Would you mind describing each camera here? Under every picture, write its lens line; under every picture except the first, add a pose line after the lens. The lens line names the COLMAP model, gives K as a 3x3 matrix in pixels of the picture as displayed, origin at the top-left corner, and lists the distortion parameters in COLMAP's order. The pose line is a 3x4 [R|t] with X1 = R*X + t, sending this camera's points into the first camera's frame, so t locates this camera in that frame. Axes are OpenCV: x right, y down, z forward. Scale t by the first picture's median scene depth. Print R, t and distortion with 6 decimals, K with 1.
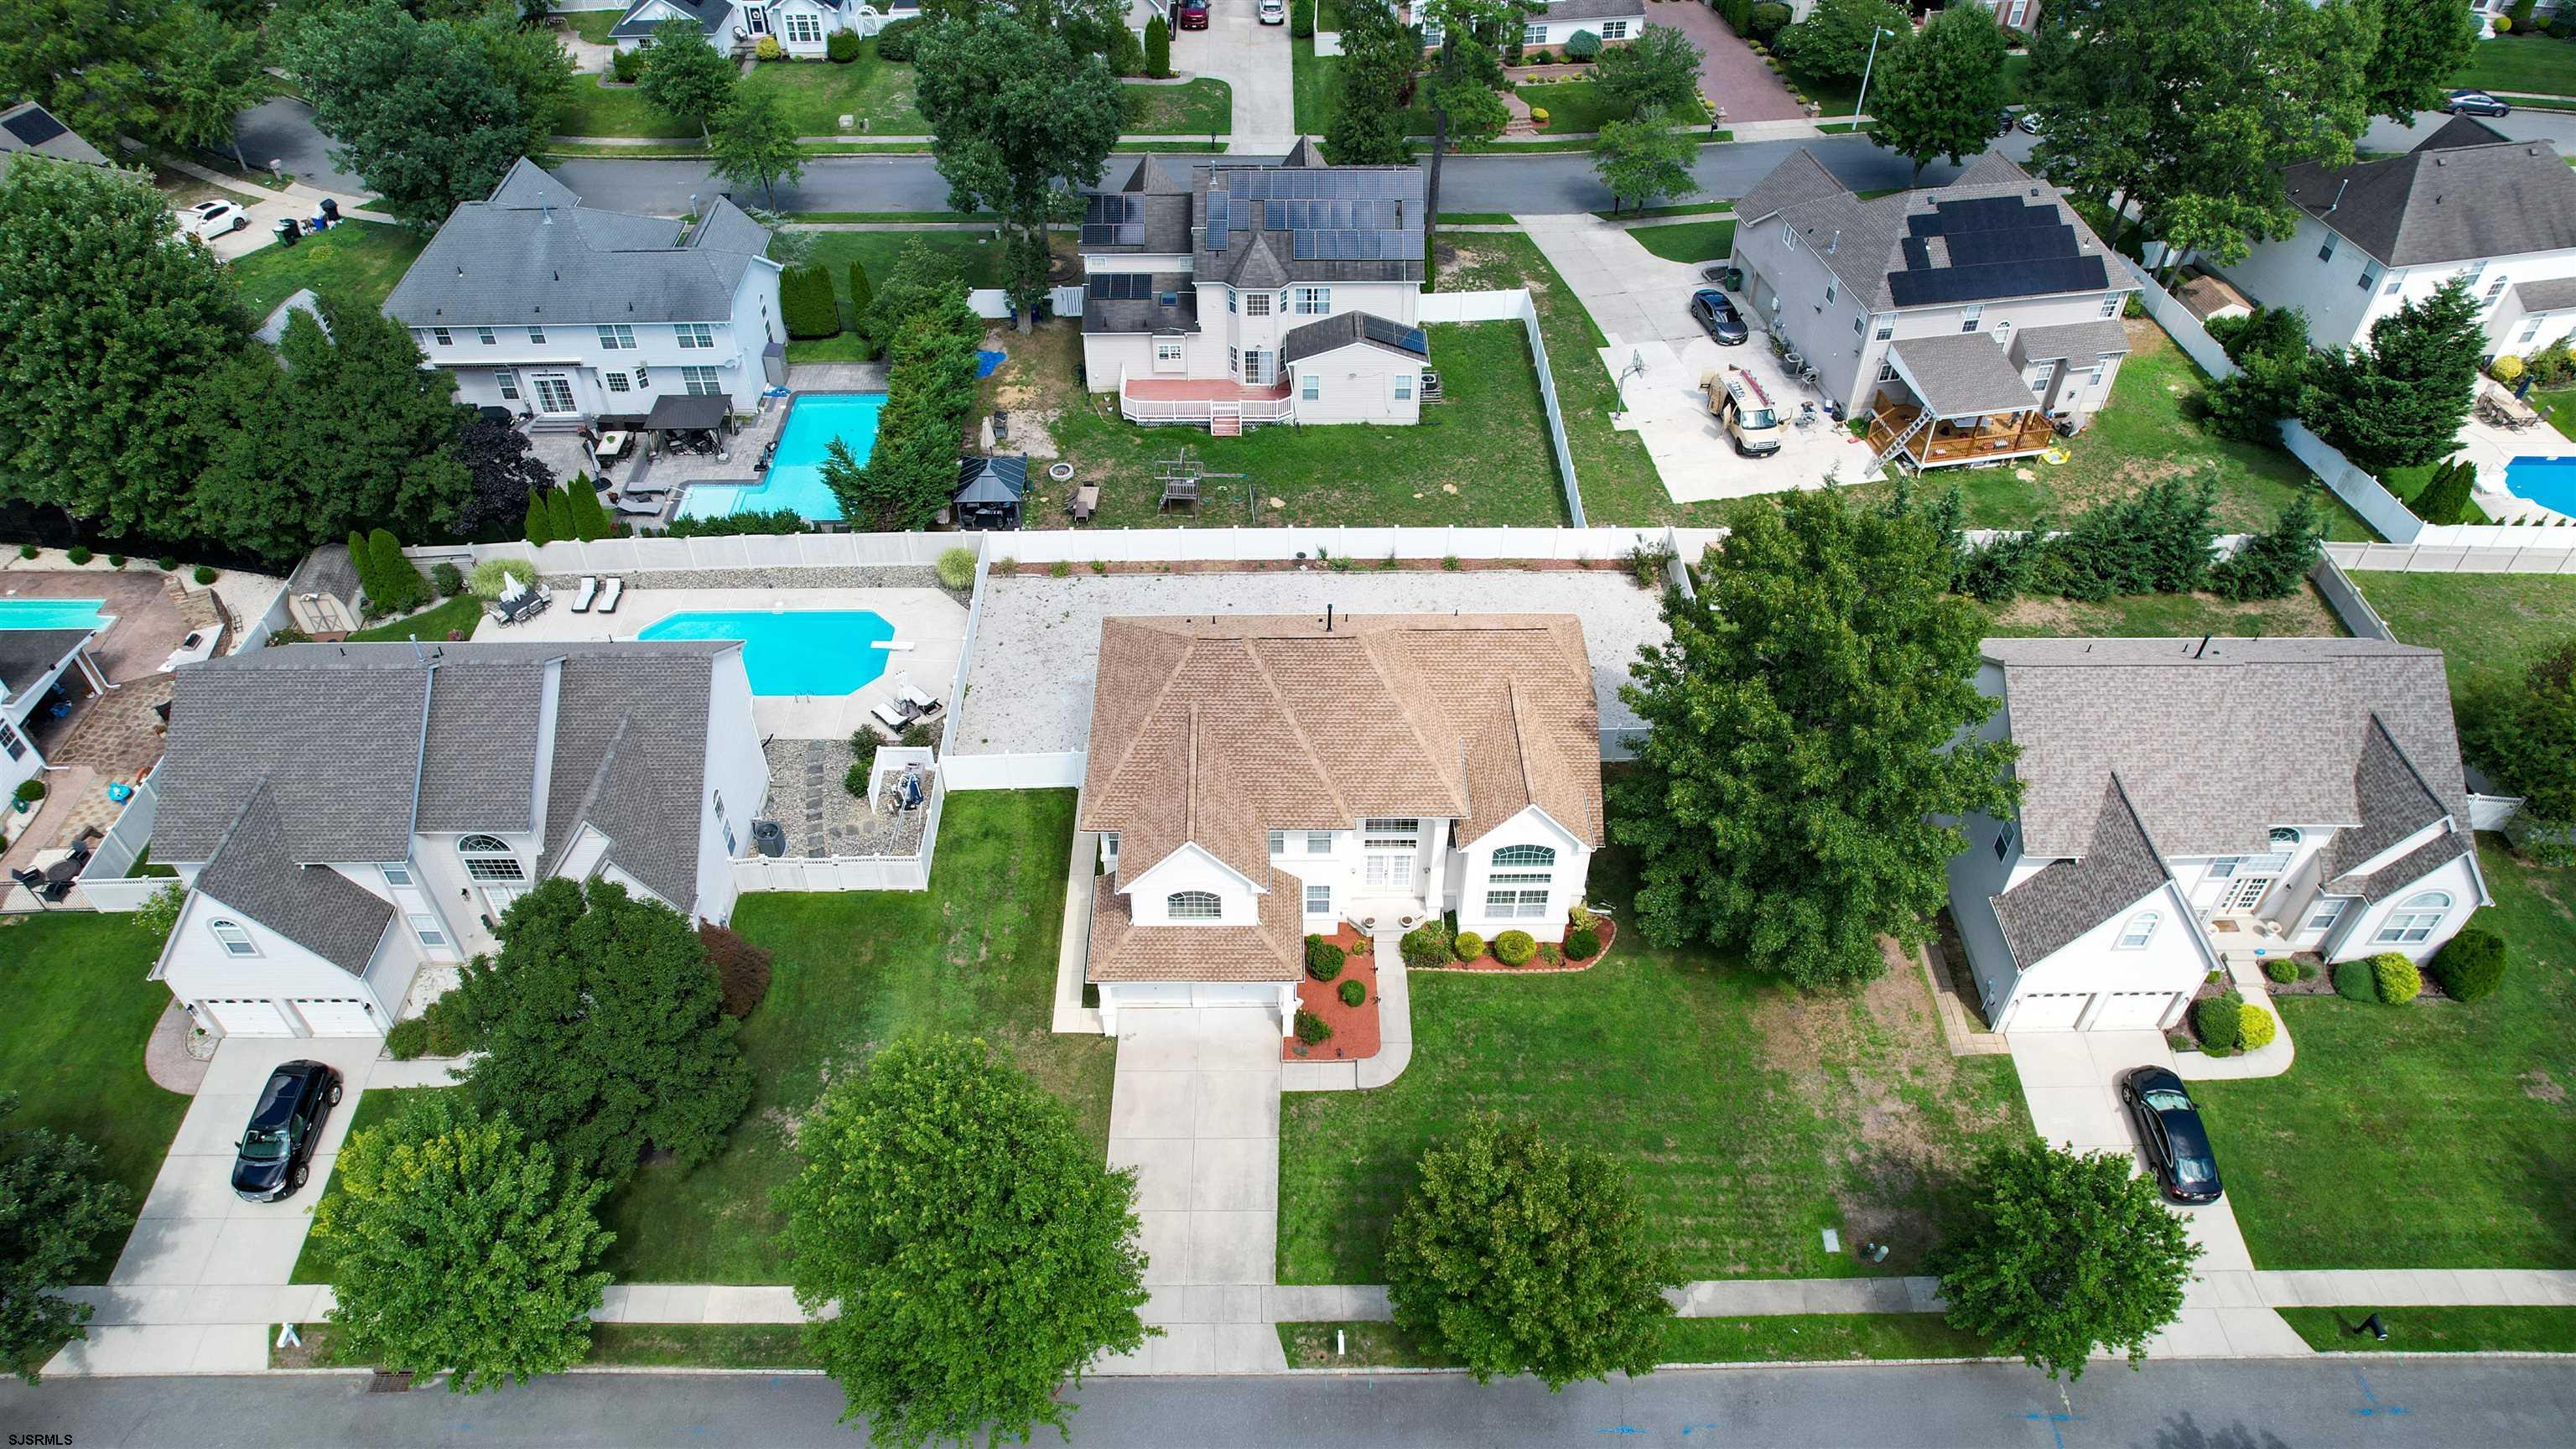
lens RADIAL K [[1647.3, 0, 1288.0], [0, 1647.3, 724.5], [0, 0, 1]] dist [-0.078321, 0.074561]
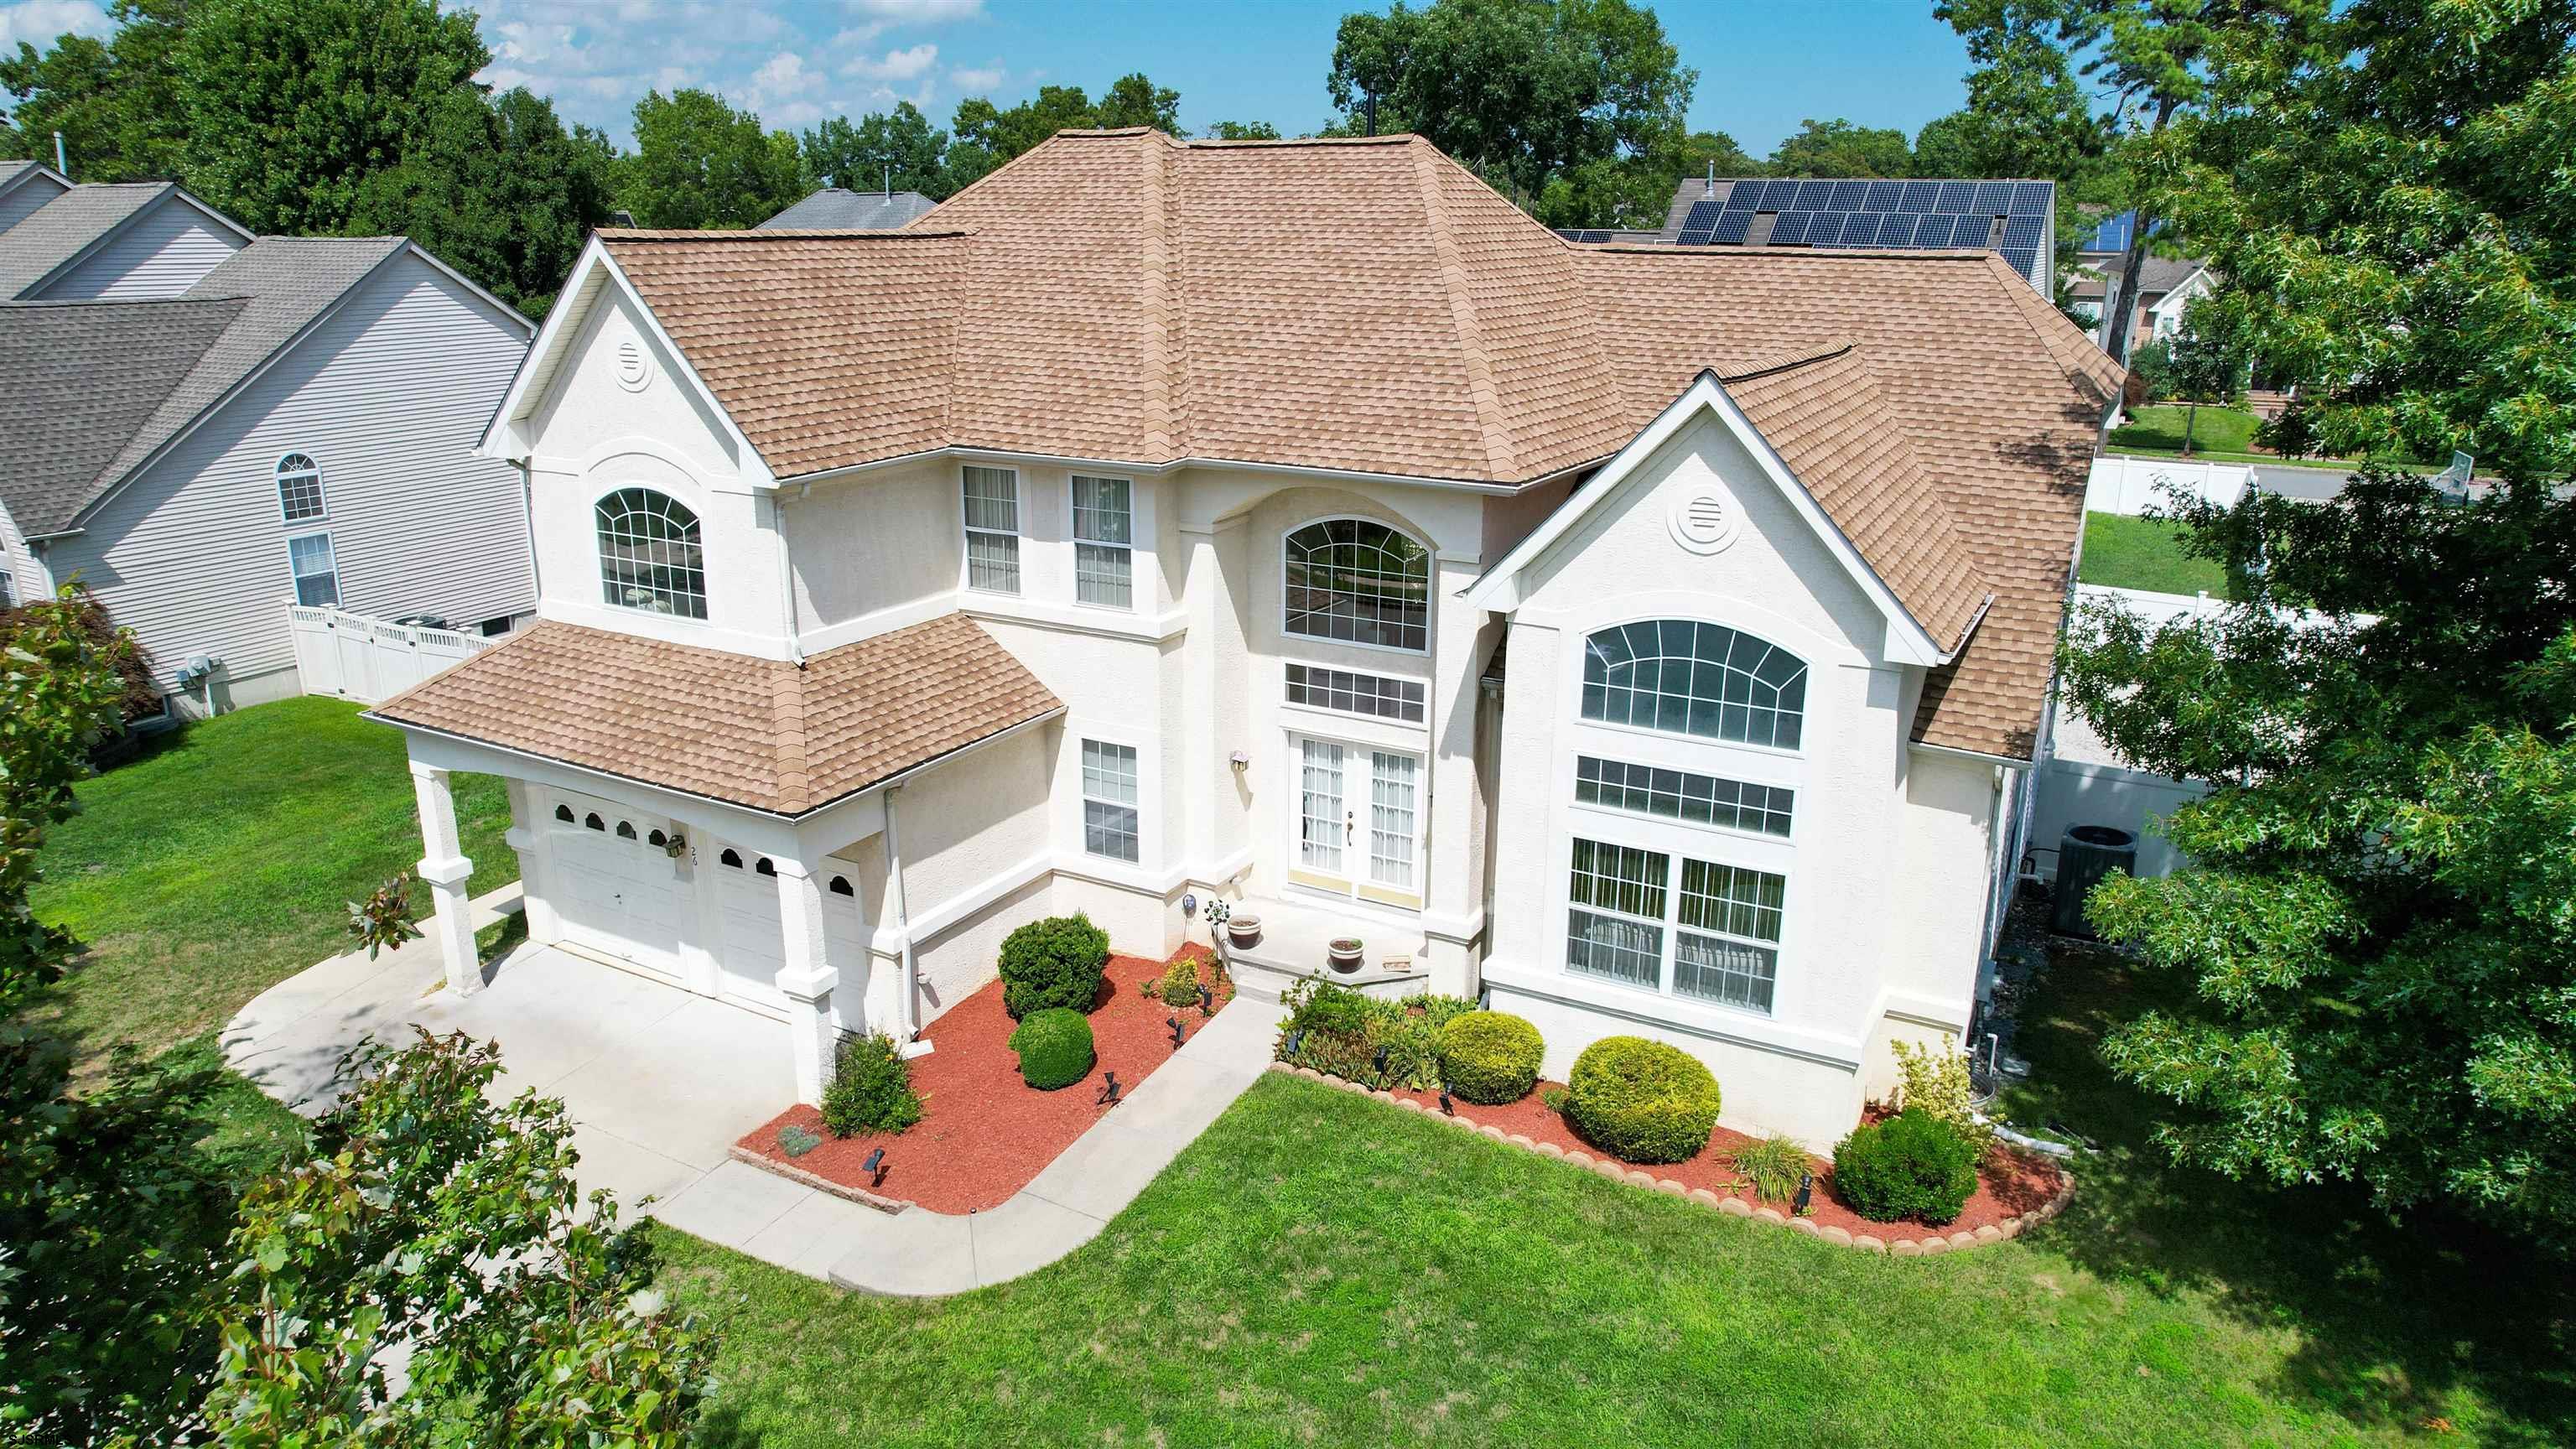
lens RADIAL K [[1647.3, 0, 1288.0], [0, 1647.3, 724.5], [0, 0, 1]] dist [-0.078321, 0.074561]
pose [[0.868477, 0.143815, -0.474409, 0.209594], [-0.344795, 0.862838, -0.369632, 0.205536], [0.356179, 0.484591, 0.798942, 0.732092]]
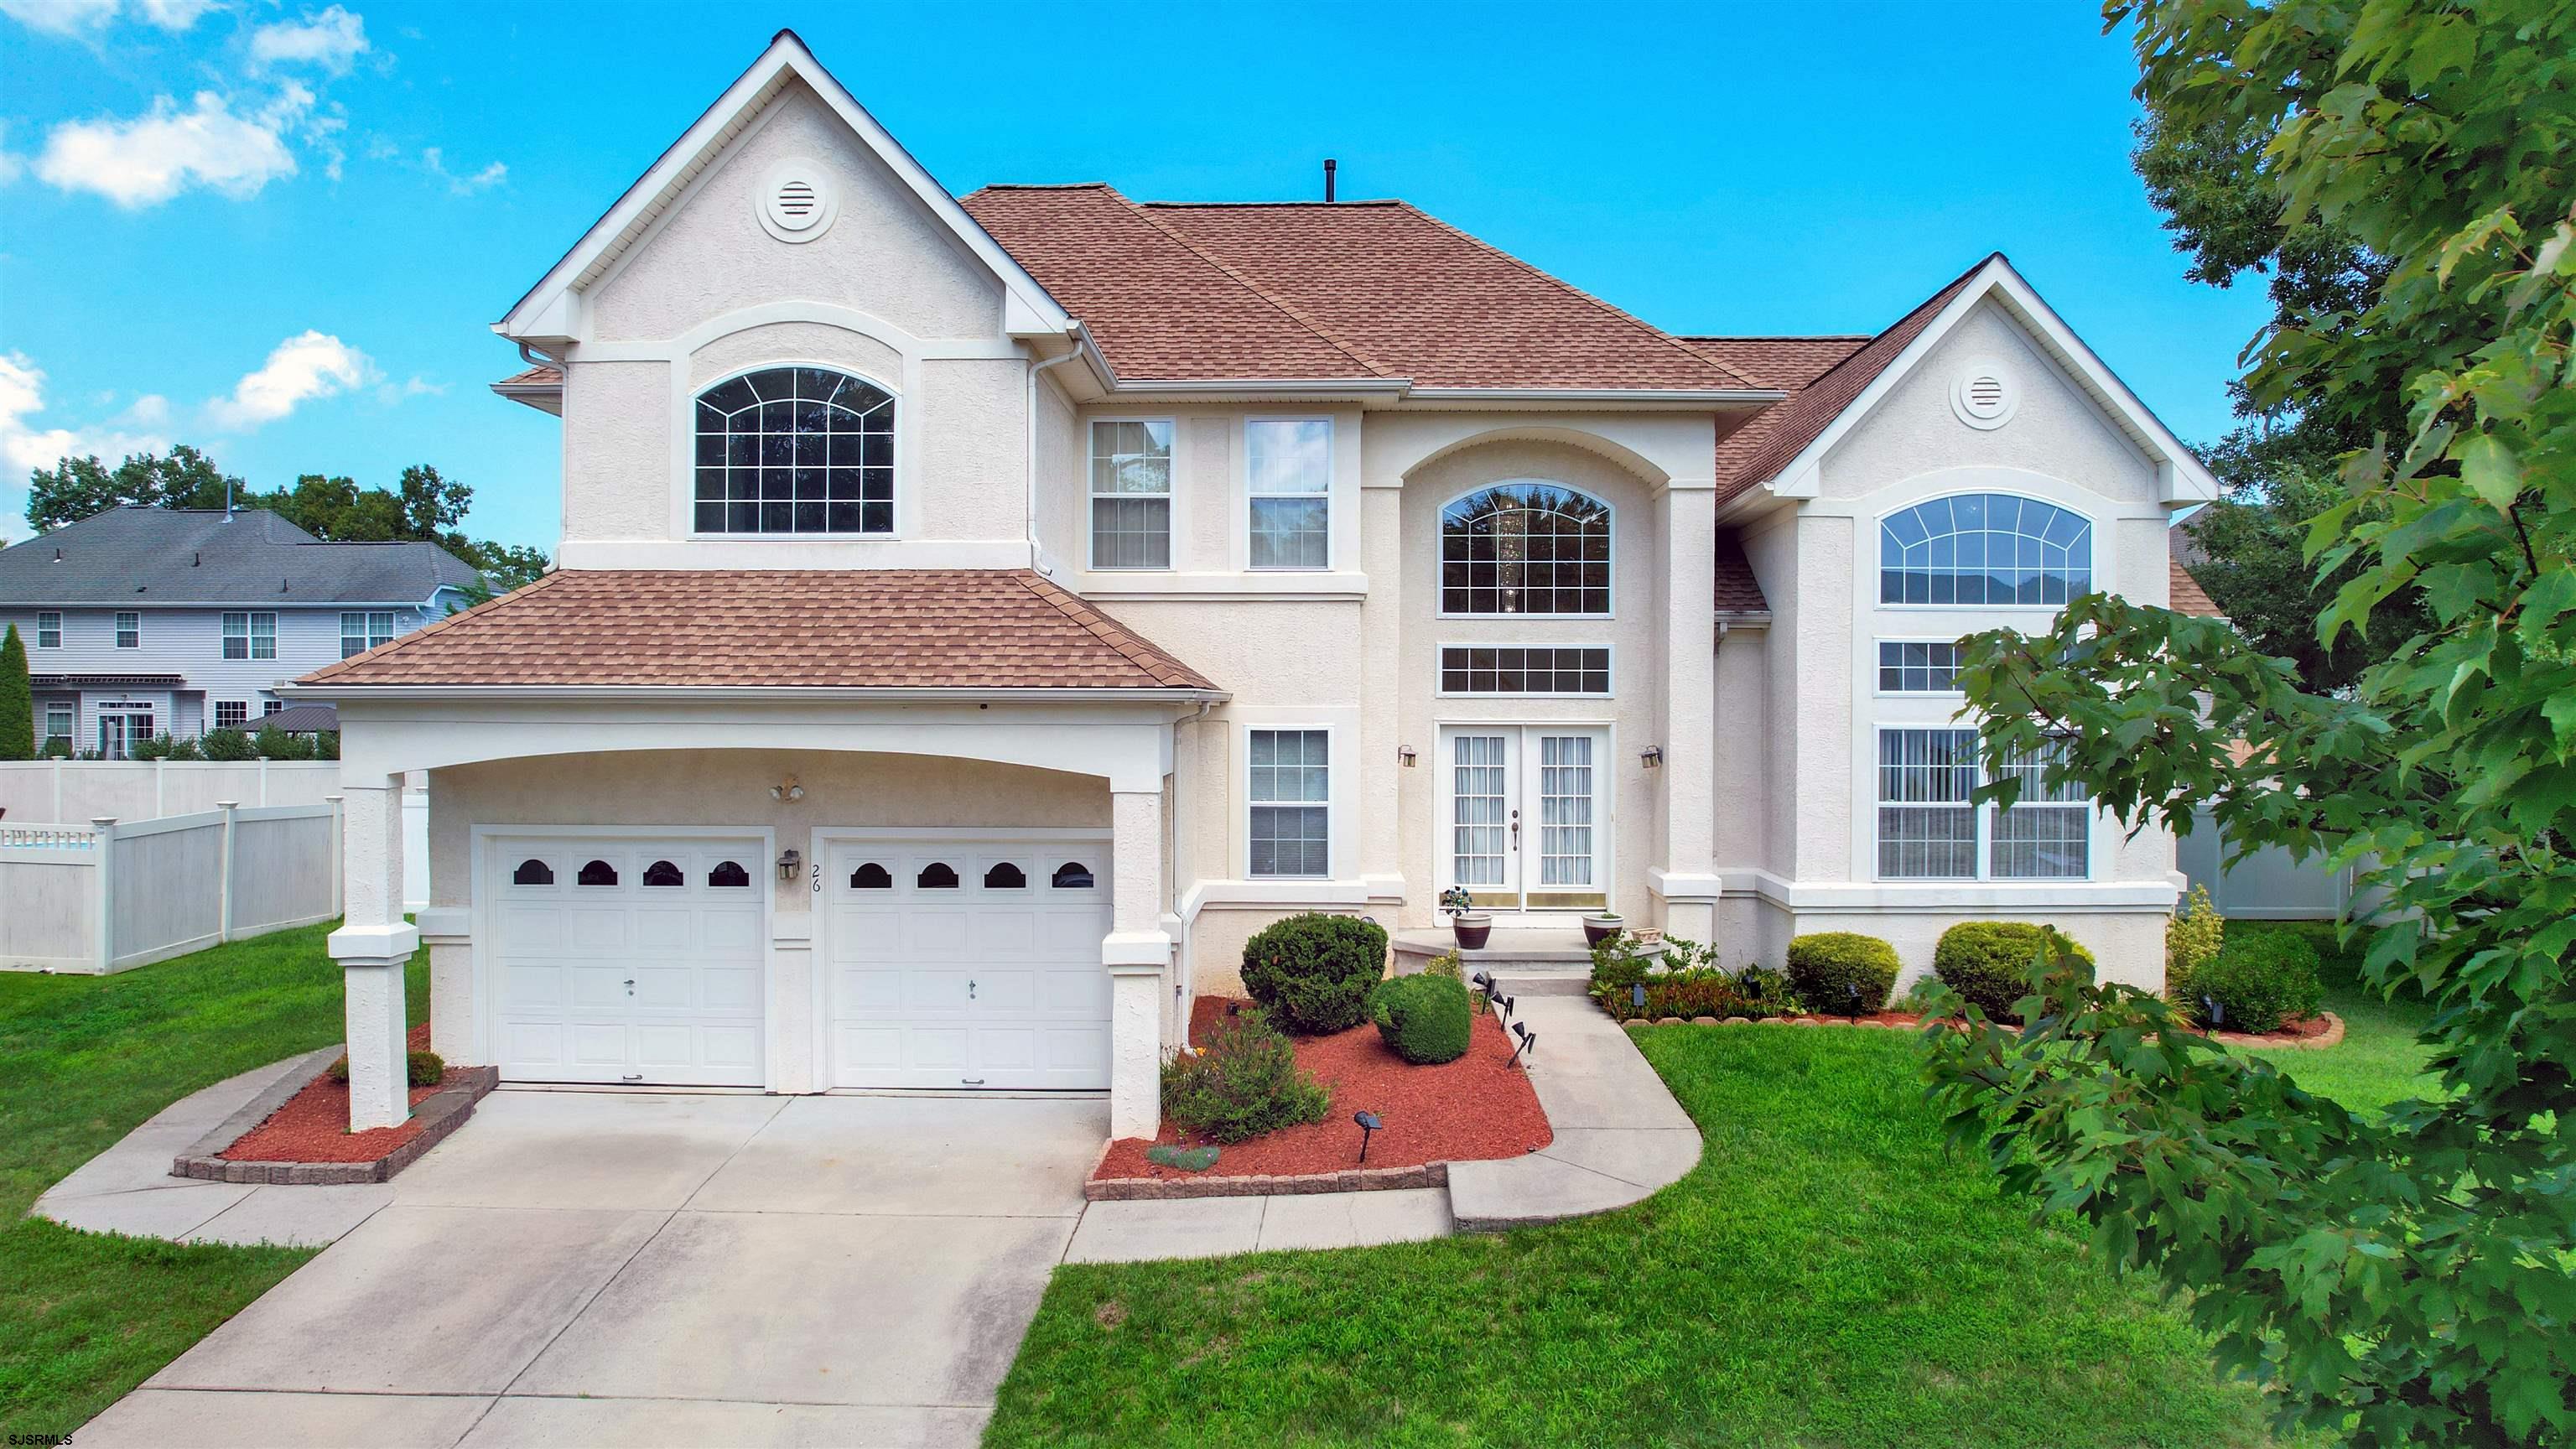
lens RADIAL K [[1647.3, 0, 1288.0], [0, 1647.3, 724.5], [0, 0, 1]] dist [-0.078321, 0.074561]
pose [[0.999309, -0.003153, -0.037033, 0.028537], [-0.023247, 0.724405, -0.688982, 0.295284], [0.028999, 0.689367, 0.723831, 0.780276]]
